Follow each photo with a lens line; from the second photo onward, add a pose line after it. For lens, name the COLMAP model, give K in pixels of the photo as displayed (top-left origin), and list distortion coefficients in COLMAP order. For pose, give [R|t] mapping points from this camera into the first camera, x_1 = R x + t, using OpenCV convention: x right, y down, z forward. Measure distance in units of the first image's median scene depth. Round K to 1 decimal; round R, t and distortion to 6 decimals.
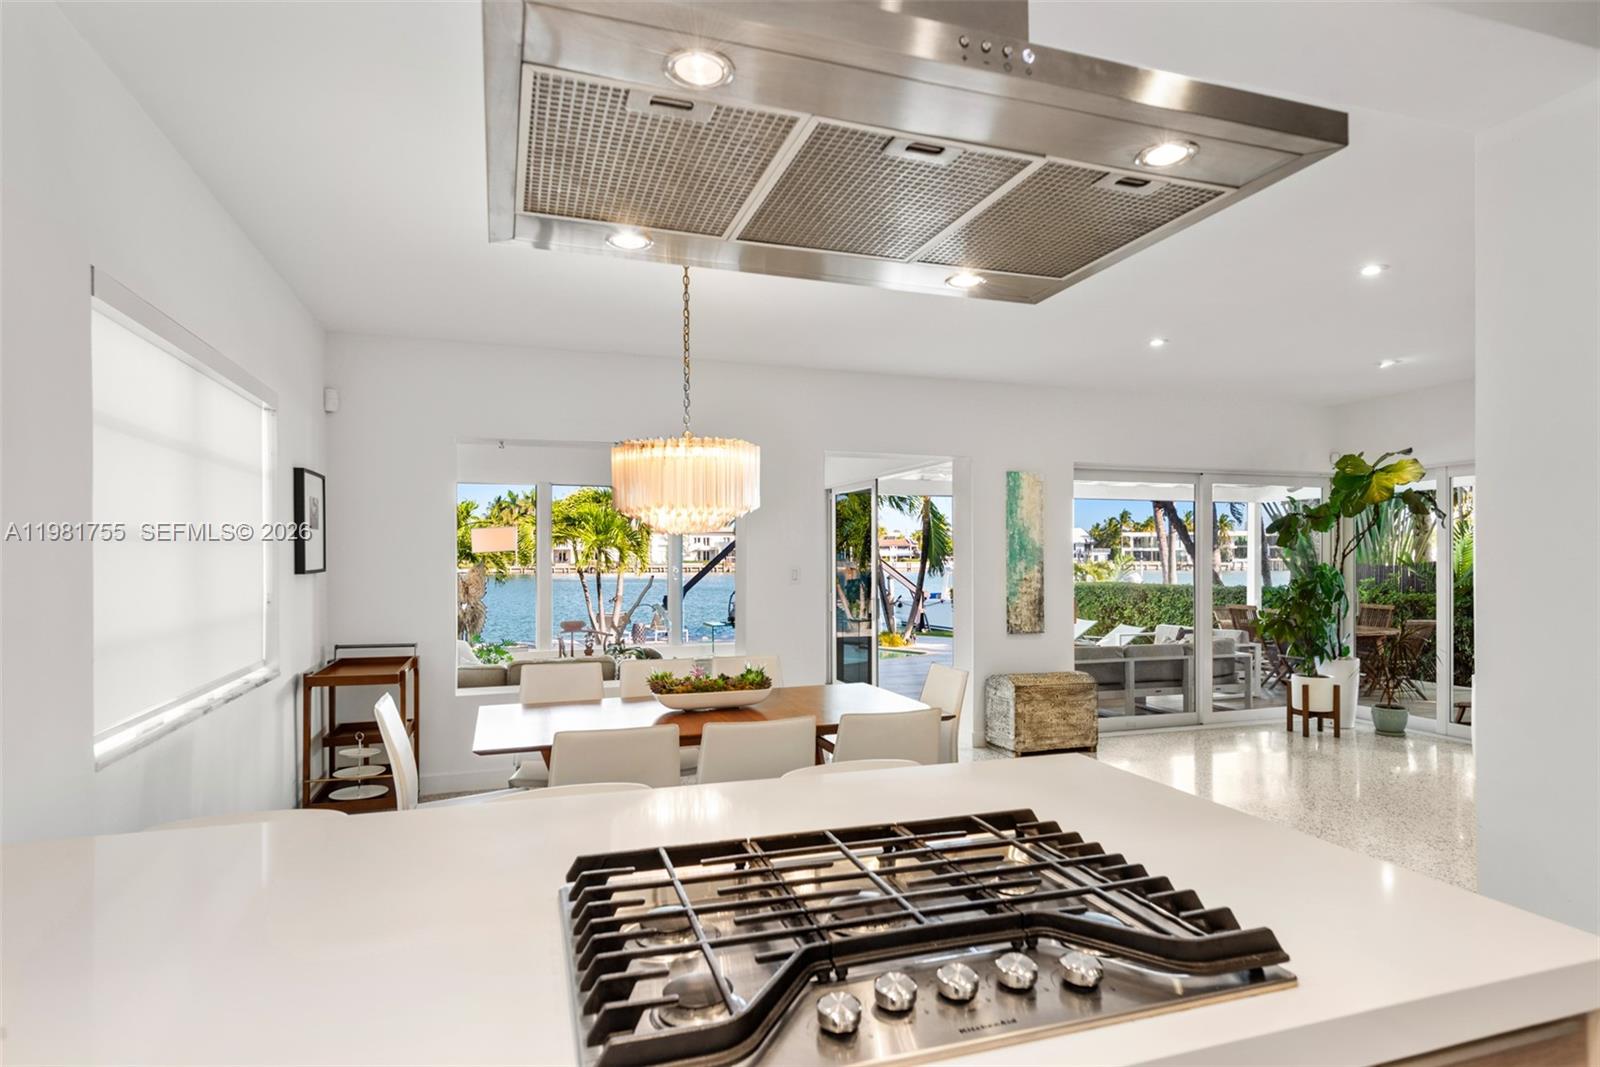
lens RADIAL K [[836.2, 0, 800.5], [0, 836.2, 558.3], [0, 0, 1]] dist [0.007636, -0.005965]
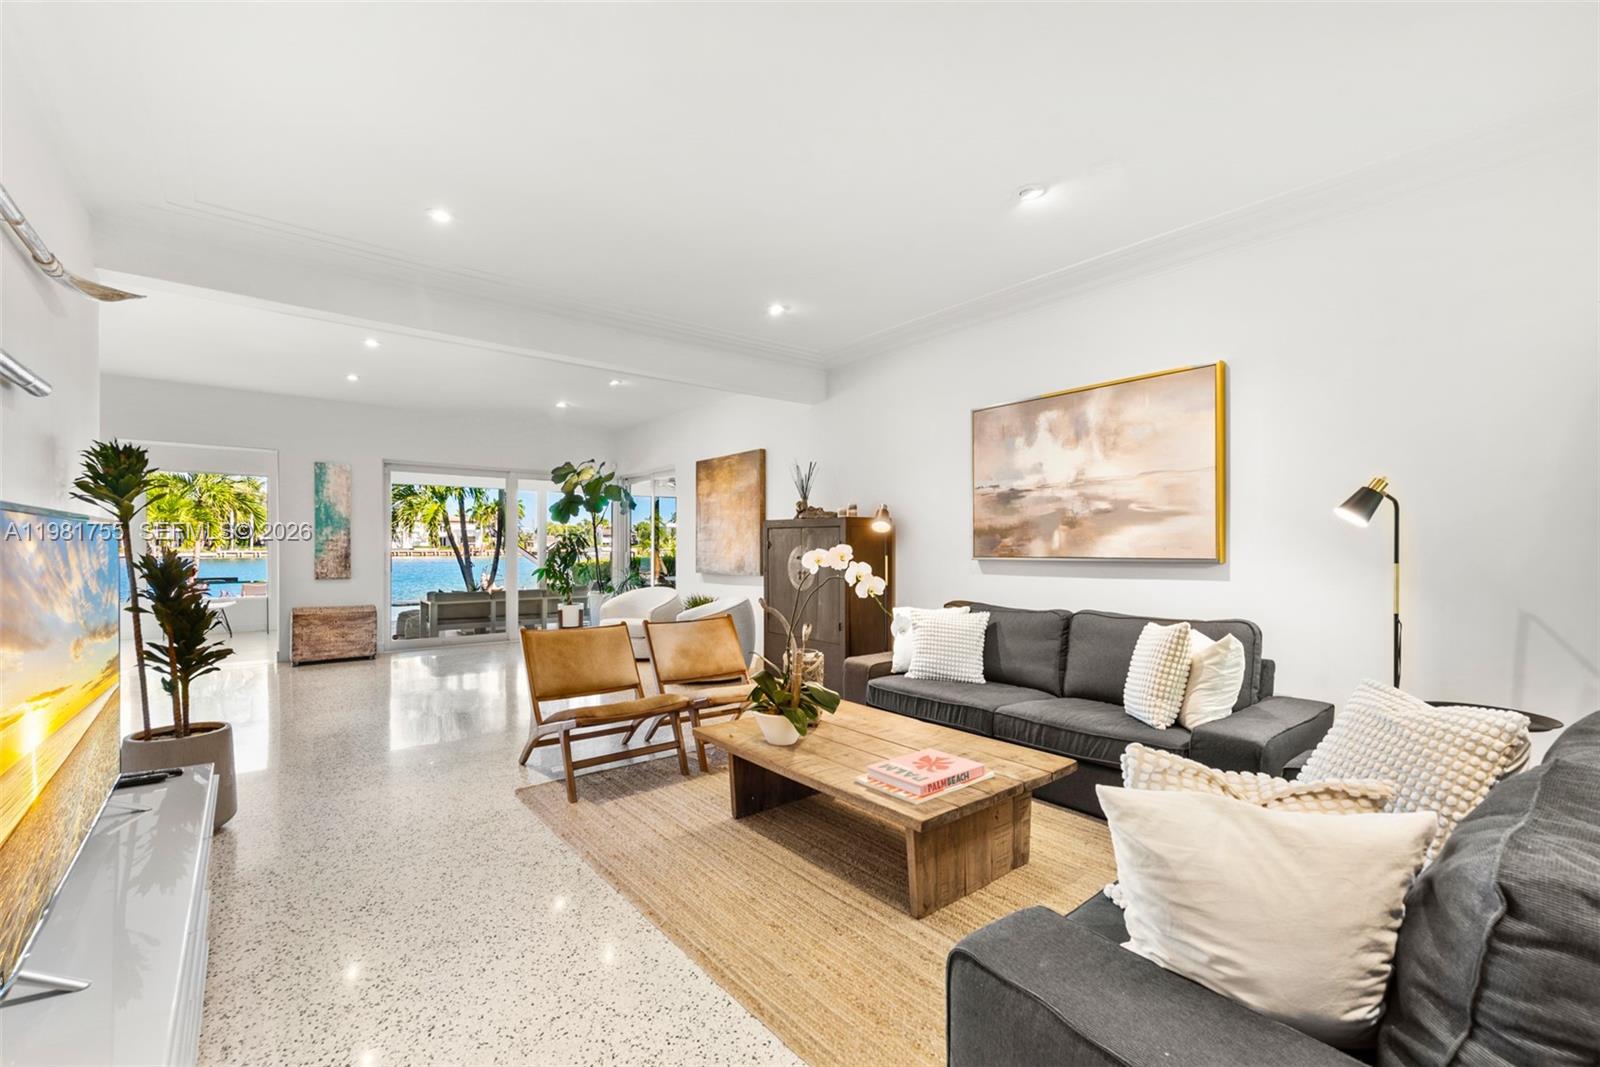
lens RADIAL K [[695.3, 0, 816.4], [0, 695.3, 549.6], [0, 0, 1]] dist [0.002747, -0.002210]
pose [[0.945365, -0.003049, 0.326000, 0.699417], [0.000285, 0.999964, 0.008524, 0.033265], [-0.326014, -0.007966, 0.945331, -0.384798]]
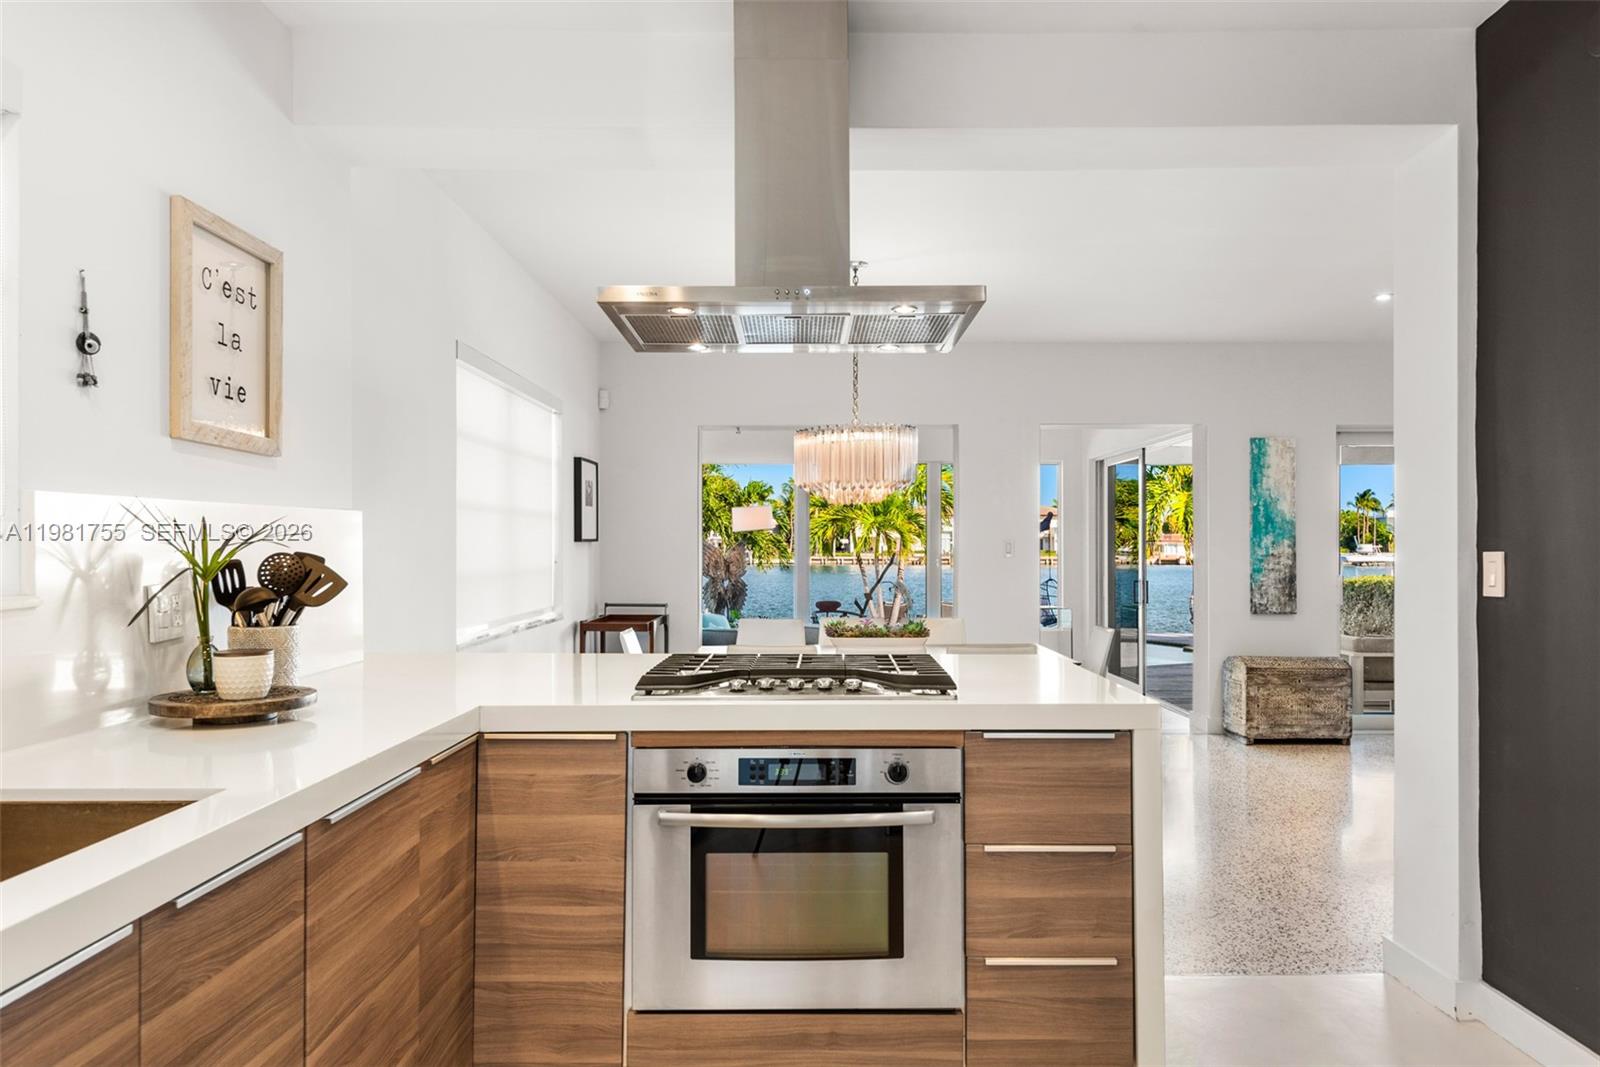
lens RADIAL K [[1034.6, 0, 807.3], [0, 1034.6, 540.5], [0, 0, 1]] dist [-0.026608, -0.001809]
pose [[0.942863, -0.000430, -0.333181, 0.174641], [-0.002214, 0.999969, -0.007556, 0.020256], [0.333174, 0.007862, 0.942833, -0.248873]]
